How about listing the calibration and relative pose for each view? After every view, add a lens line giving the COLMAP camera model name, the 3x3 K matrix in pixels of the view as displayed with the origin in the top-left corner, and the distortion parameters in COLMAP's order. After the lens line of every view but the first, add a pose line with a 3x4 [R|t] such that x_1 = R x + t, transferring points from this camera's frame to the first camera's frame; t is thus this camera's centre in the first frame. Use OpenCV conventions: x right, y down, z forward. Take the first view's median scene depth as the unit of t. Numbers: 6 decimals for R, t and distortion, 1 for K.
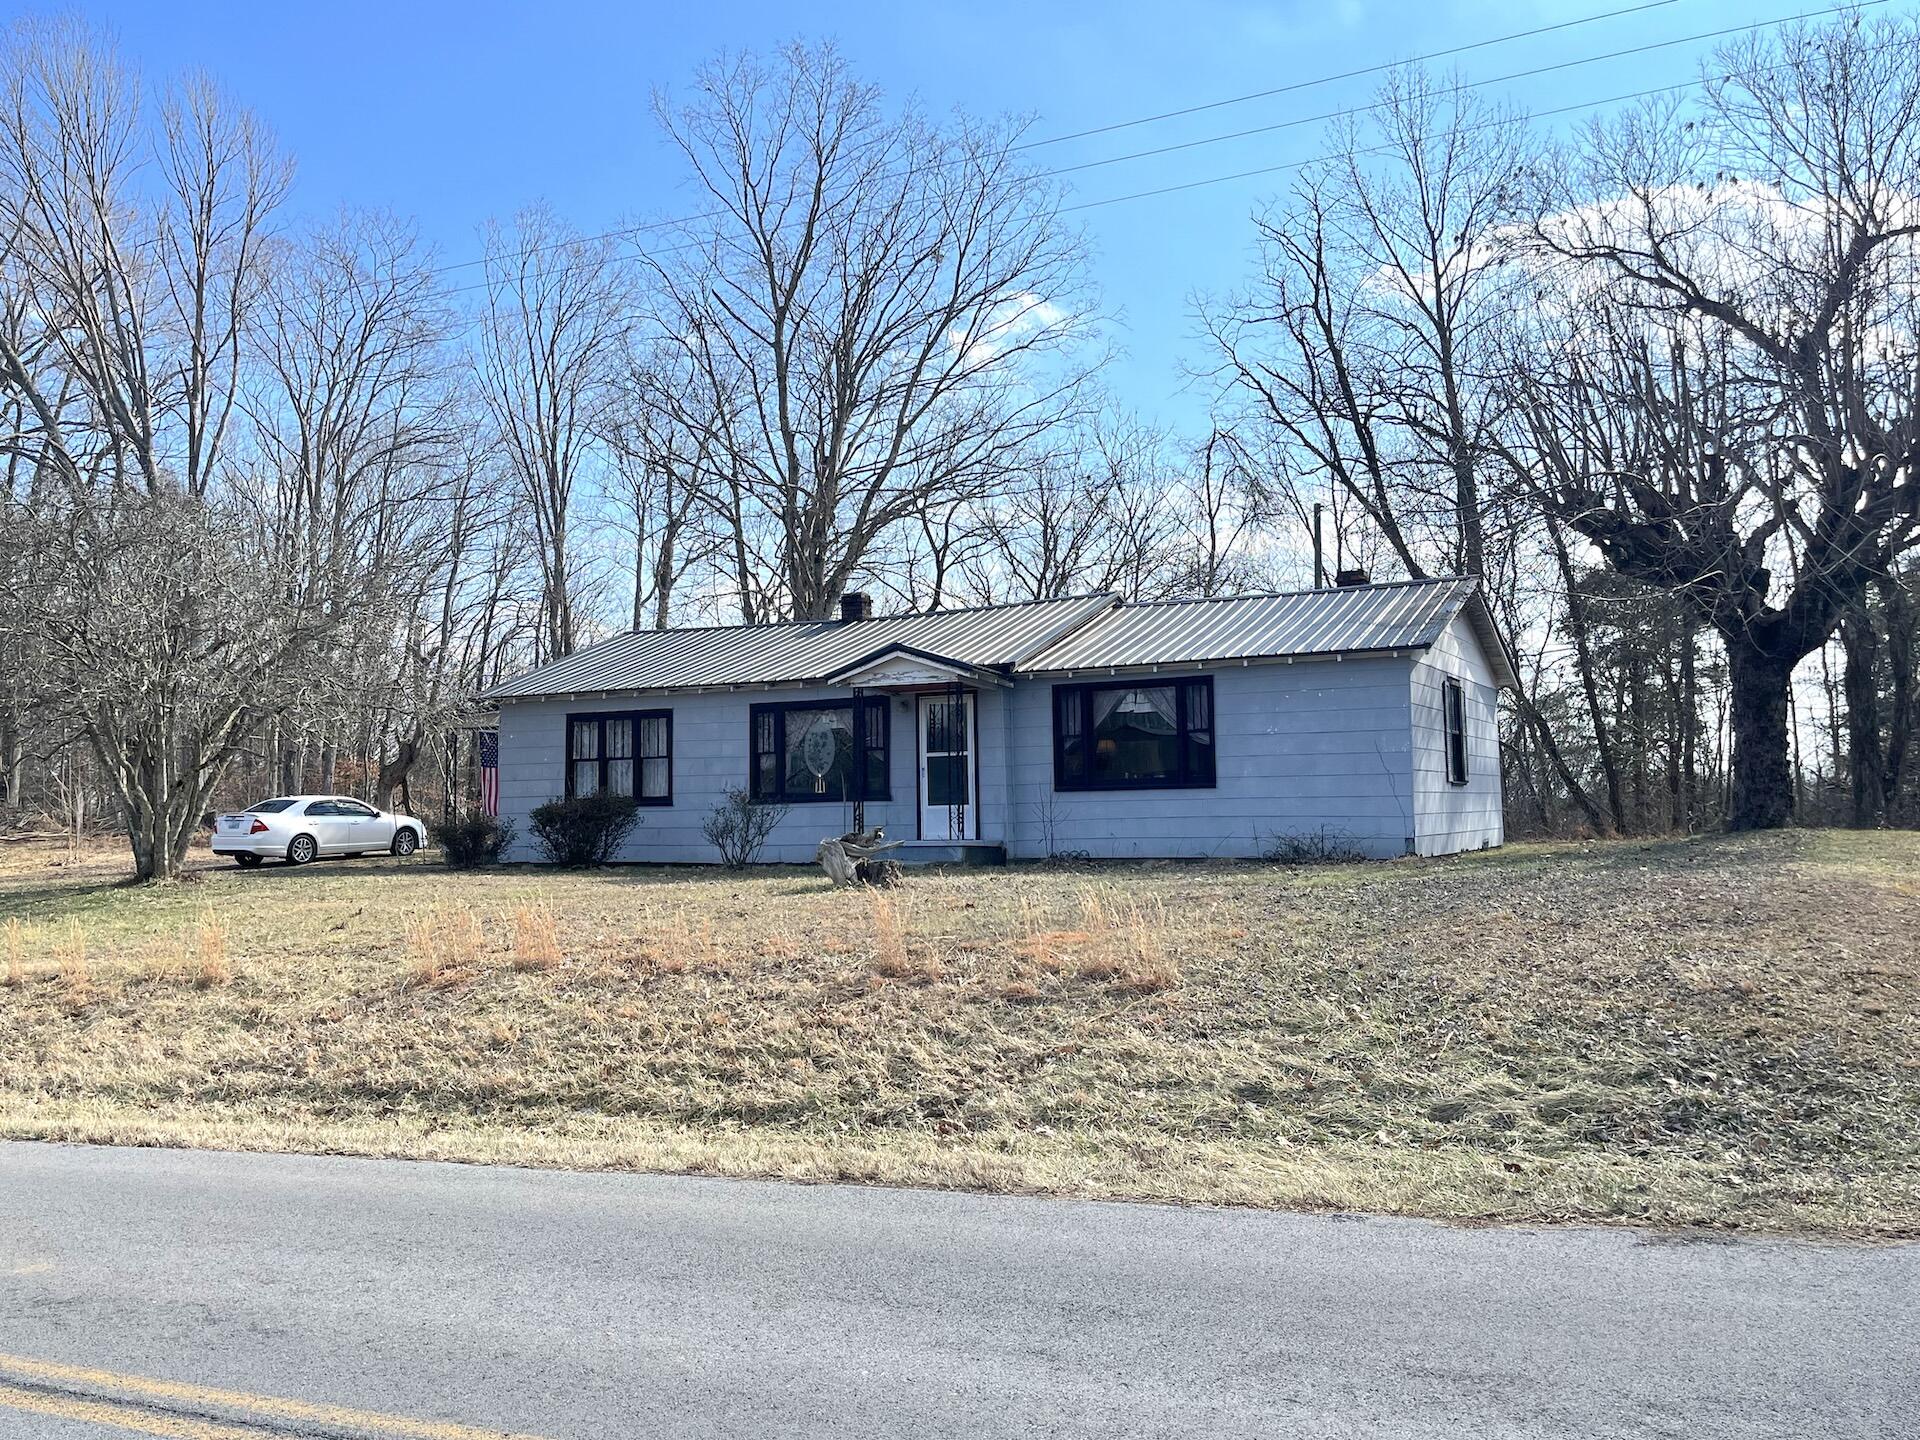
lens RADIAL K [[1636.9, 0, 960.0], [0, 1636.9, 720.0], [0, 0, 1]] dist [0.090881, 0.000071]
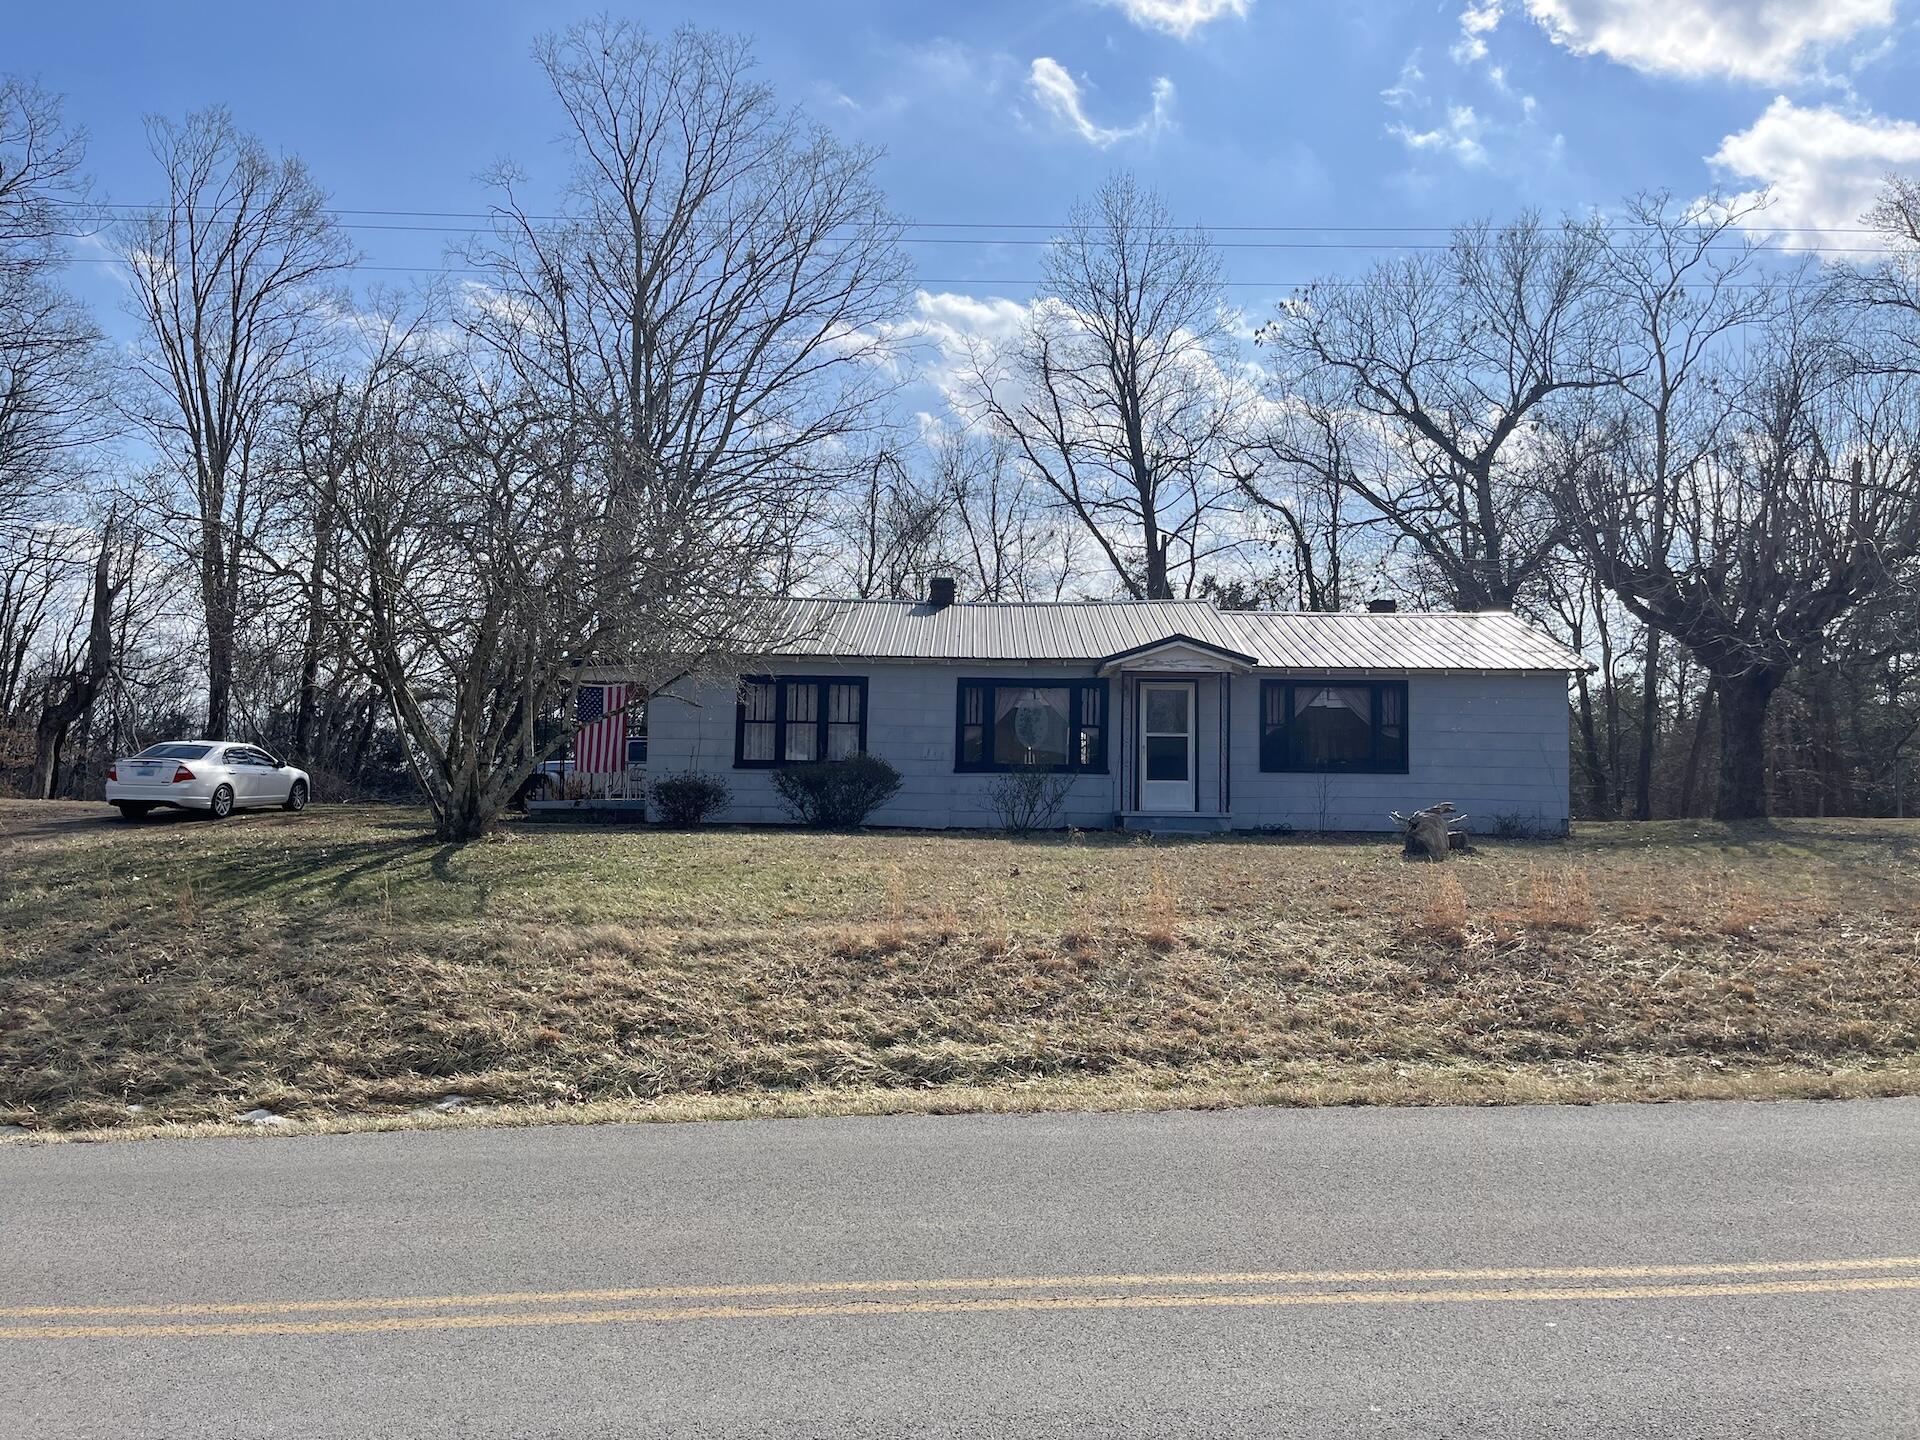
lens RADIAL K [[1444.3, 0, 960.0], [0, 1444.3, 720.0], [0, 0, 1]] dist [0.109504, -0.150166]
pose [[0.894437, 0.049384, 0.444459, -0.566623], [-0.054671, 0.998504, -0.000923, 0.019207], [-0.443839, -0.023474, 0.895799, 0.171511]]
